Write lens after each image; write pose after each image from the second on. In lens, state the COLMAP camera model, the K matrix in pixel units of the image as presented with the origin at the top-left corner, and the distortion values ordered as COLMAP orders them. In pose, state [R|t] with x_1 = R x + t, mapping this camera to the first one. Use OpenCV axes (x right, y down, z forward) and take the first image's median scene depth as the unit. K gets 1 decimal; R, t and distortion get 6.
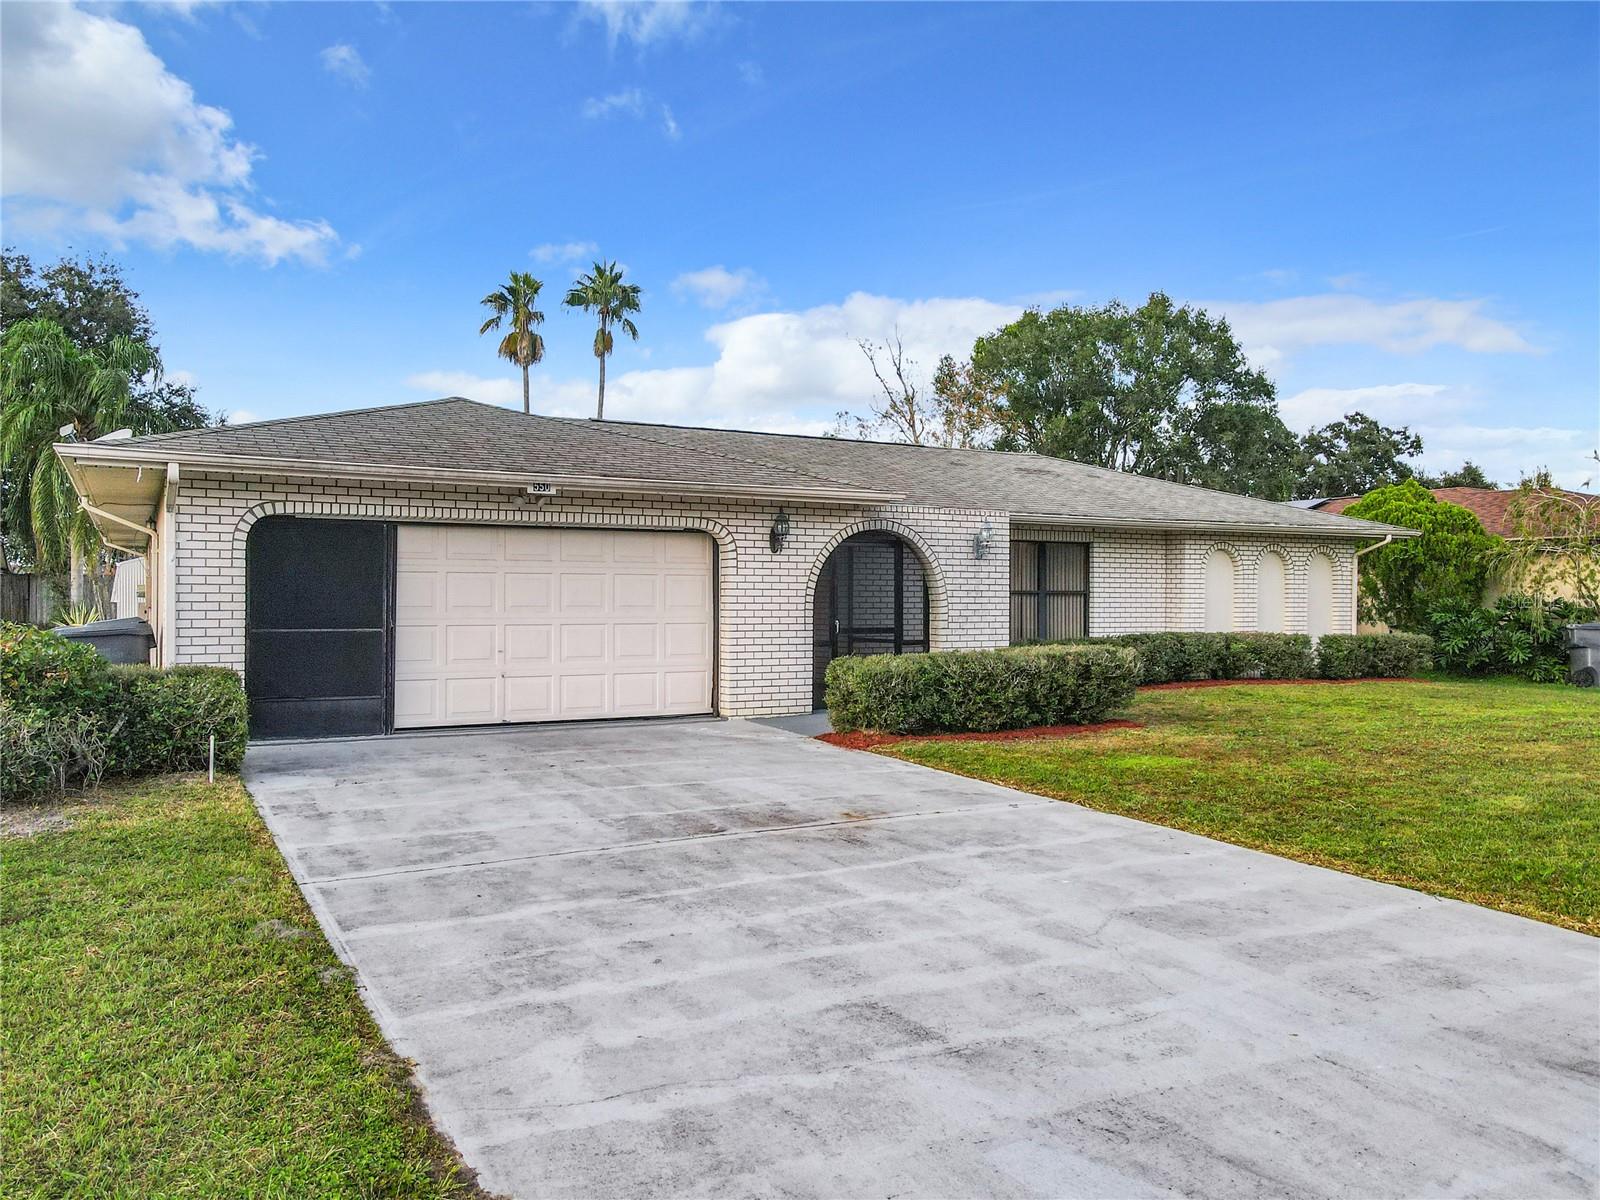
lens RADIAL K [[1194.5, 0, 794.7], [0, 1194.5, 599.4], [0, 0, 1]] dist [-0.003945, 0.037502]
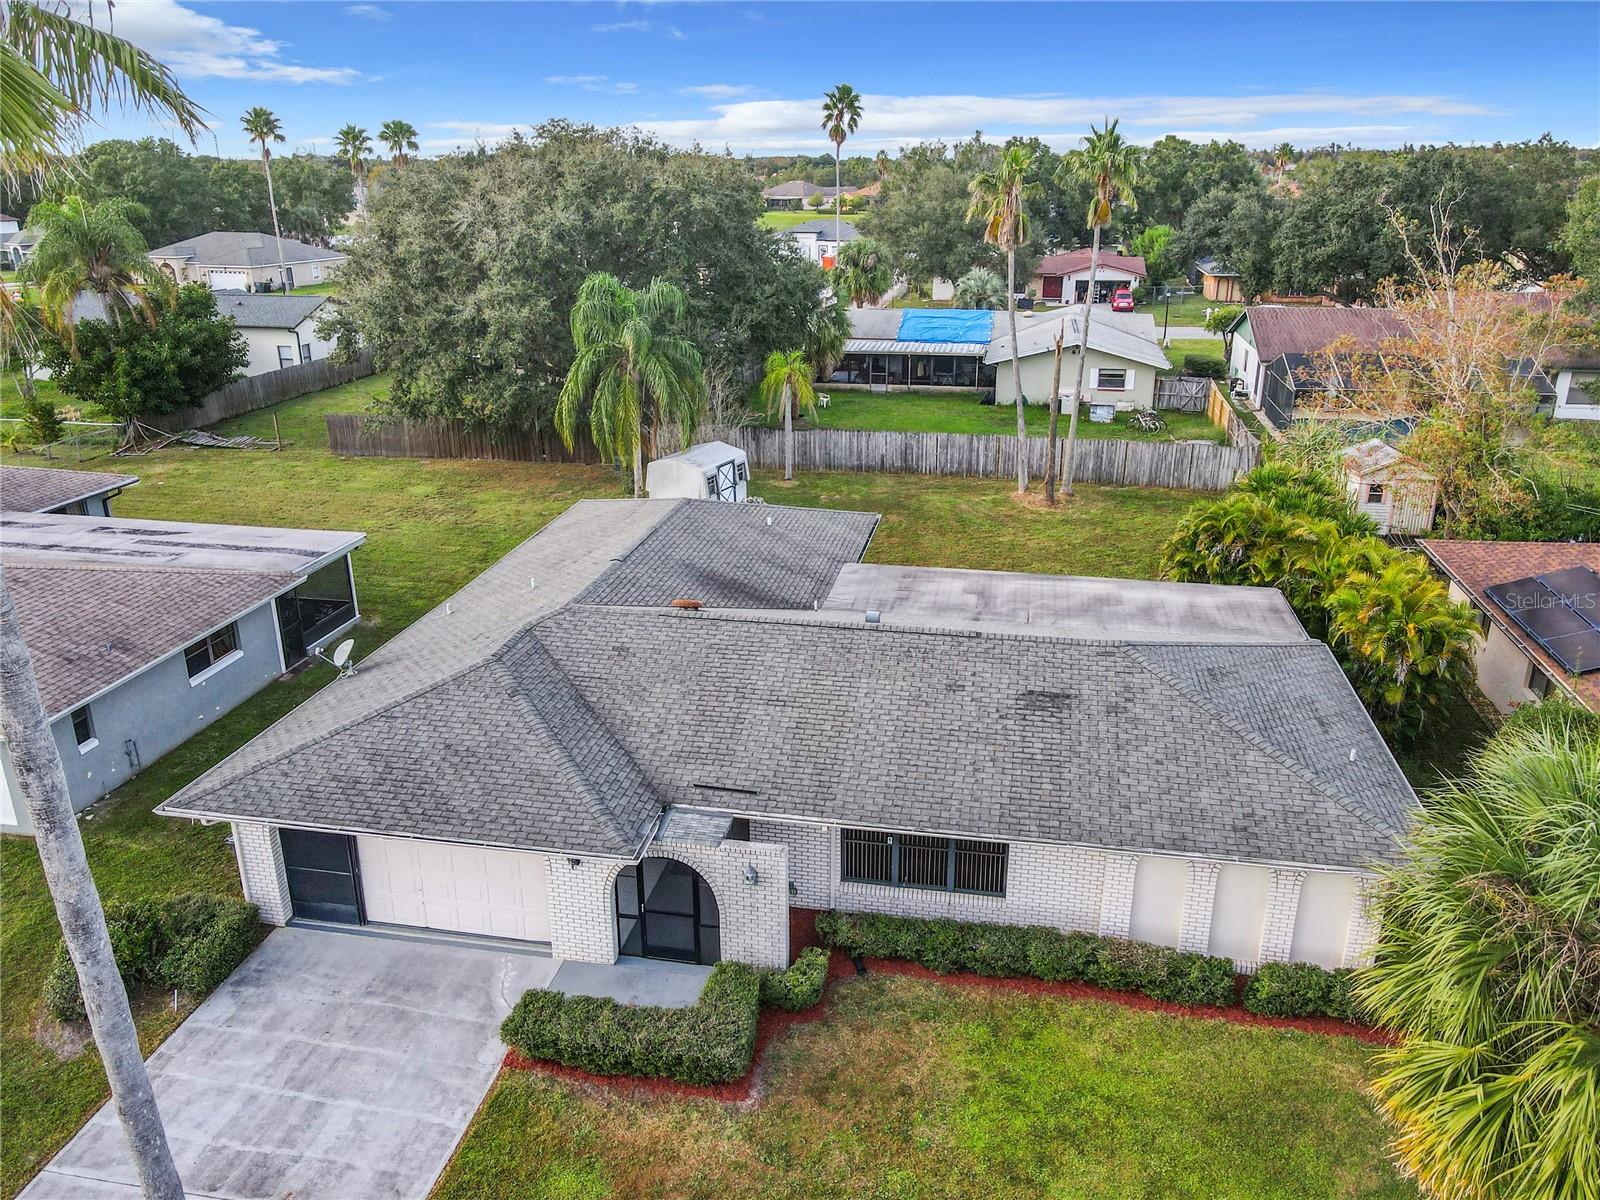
lens RADIAL K [[1194.5, 0, 791.3], [0, 1194.5, 596.0], [0, 0, 1]] dist [-0.003945, 0.037502]
pose [[0.760317, 0.211786, -0.614057, 0.974581], [0.012920, 0.940235, 0.340282, -0.815646], [0.649424, -0.266655, 0.712140, 0.245326]]
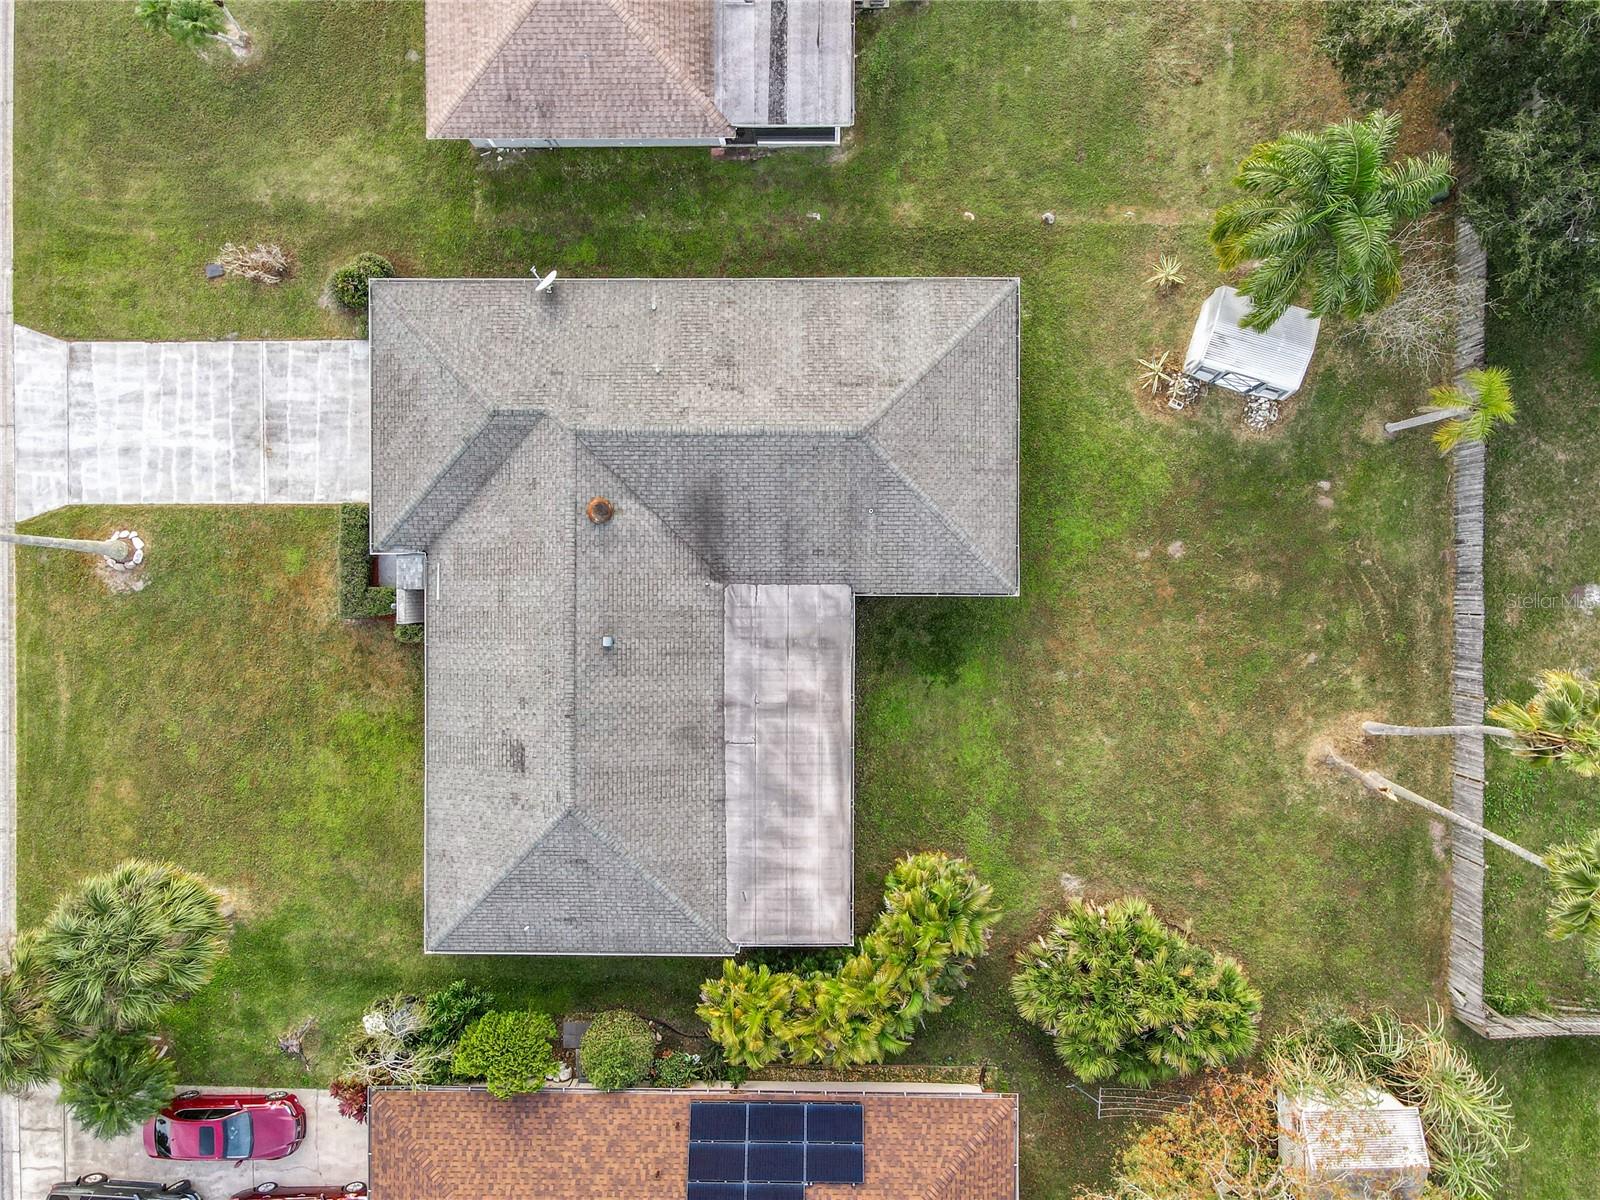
lens RADIAL K [[1194.5, 0, 809.0], [0, 1194.5, 585.5], [0, 0, 1]] dist [-0.003945, 0.037502]
pose [[-0.489644, 0.871874, 0.009208, -0.346433], [0.025876, 0.003975, 0.999657, -2.707038], [0.871538, 0.489715, -0.024507, 1.947716]]
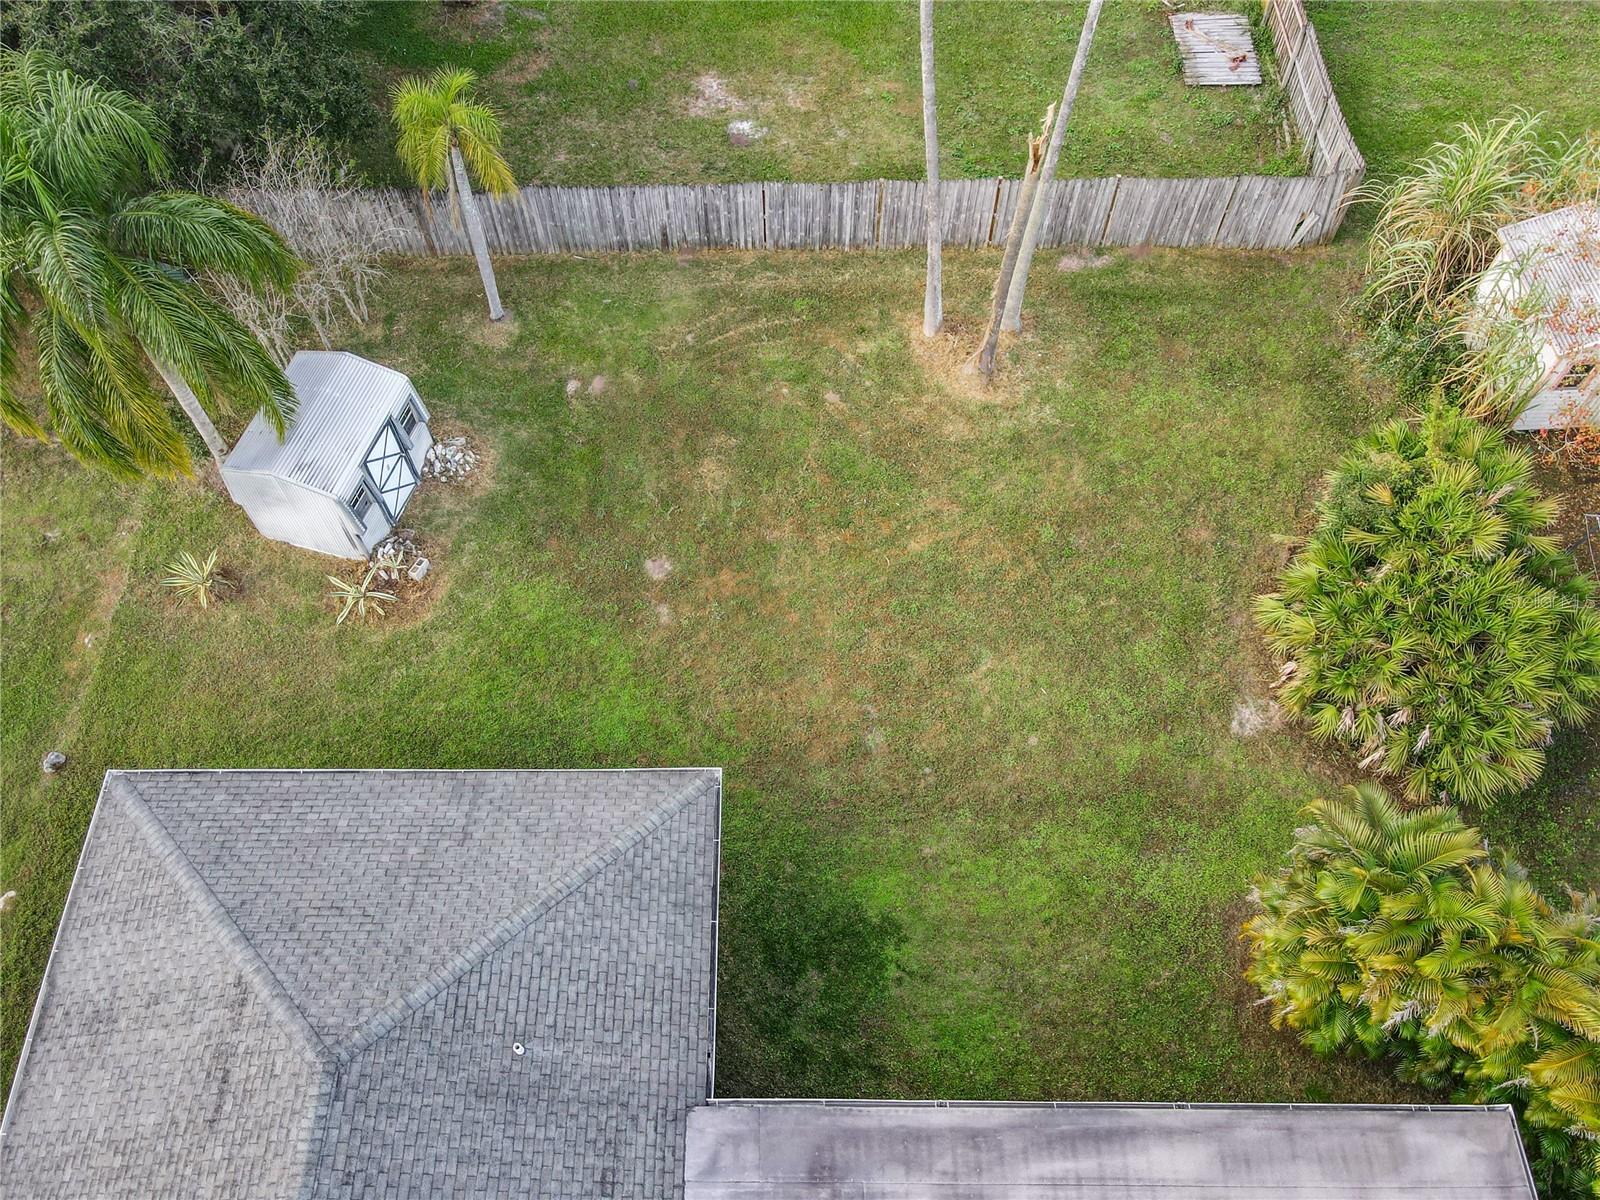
lens RADIAL K [[1194.5, 0, 766.8], [0, 1194.5, 692.7], [0, 0, 1]] dist [-0.003945, 0.037502]
pose [[0.869814, 0.421276, -0.256806, -0.173658], [0.026902, 0.479234, 0.877275, -1.300657], [0.492645, -0.769975, 0.405511, 1.840558]]
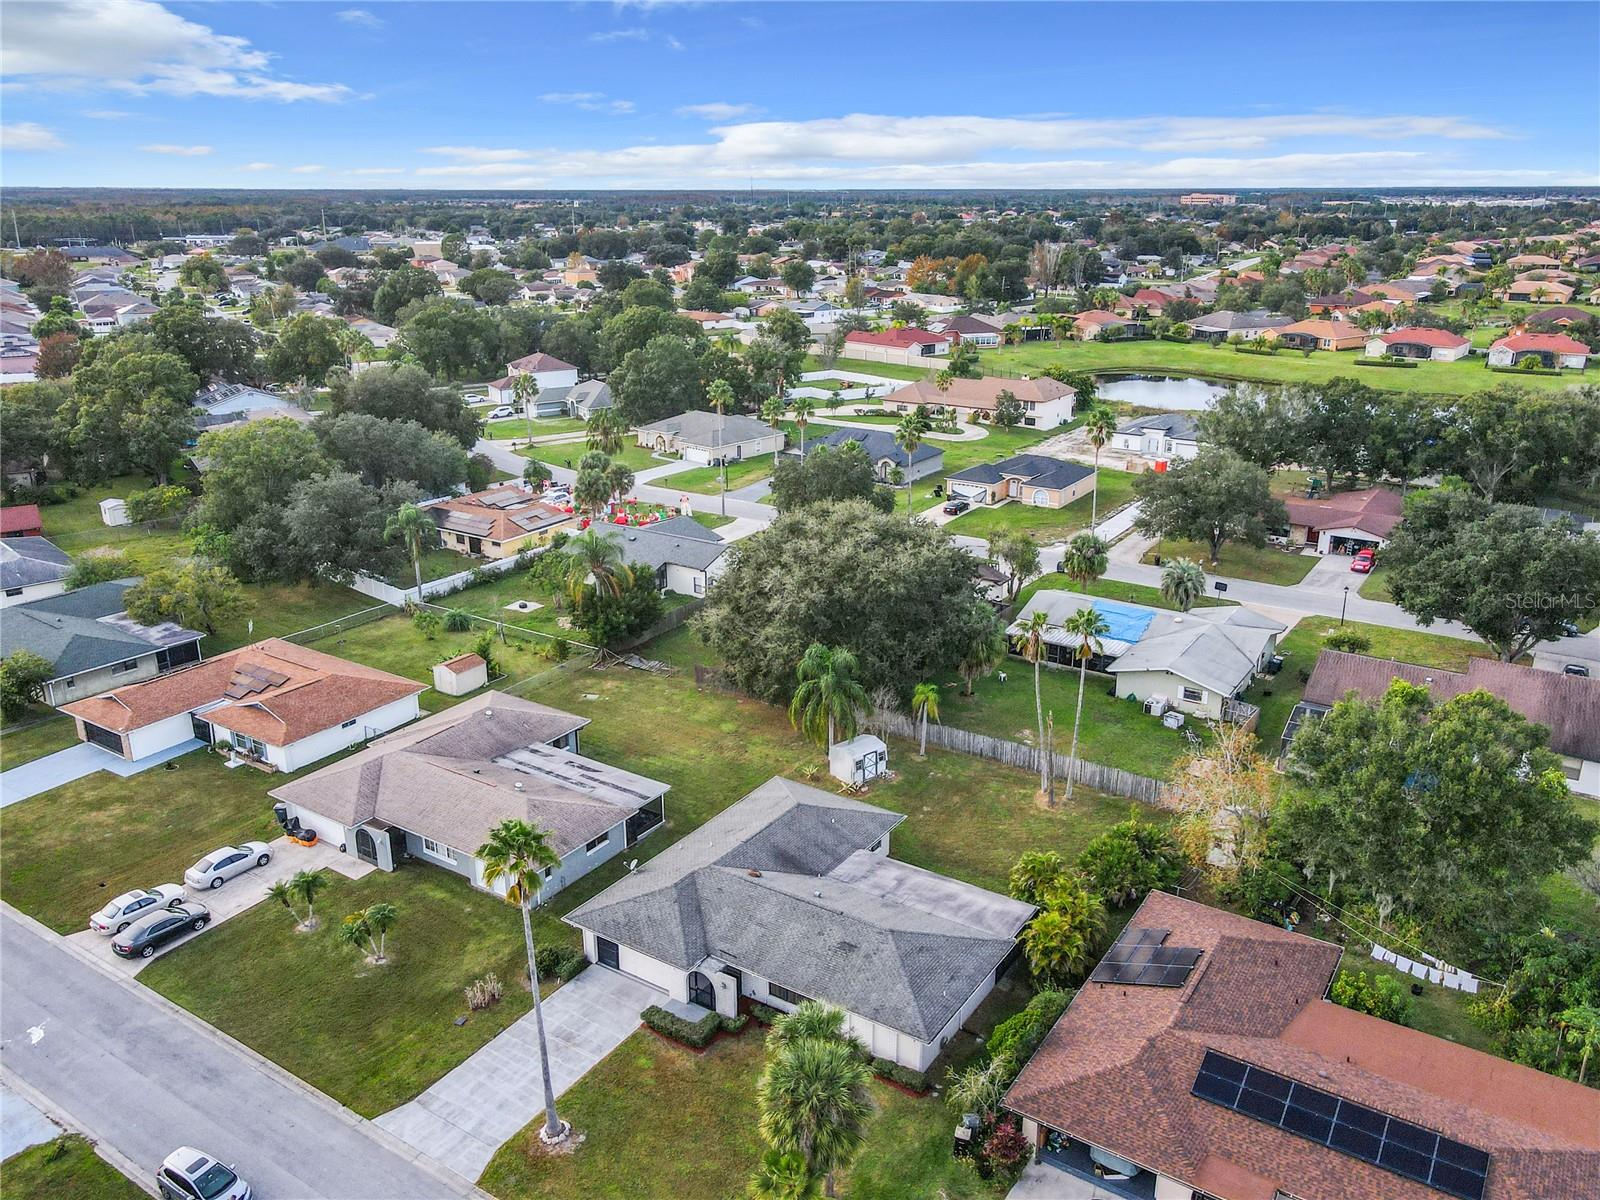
lens RADIAL K [[1223.3, 0, 787.5], [0, 1223.3, 611.2], [0, 0, 1]] dist [-0.003215, 0.033226]
pose [[0.451314, 0.282833, -0.846357, 3.517129], [0.010256, 0.946737, 0.321846, -2.664330], [0.892306, -0.153934, 0.424375, -0.310816]]
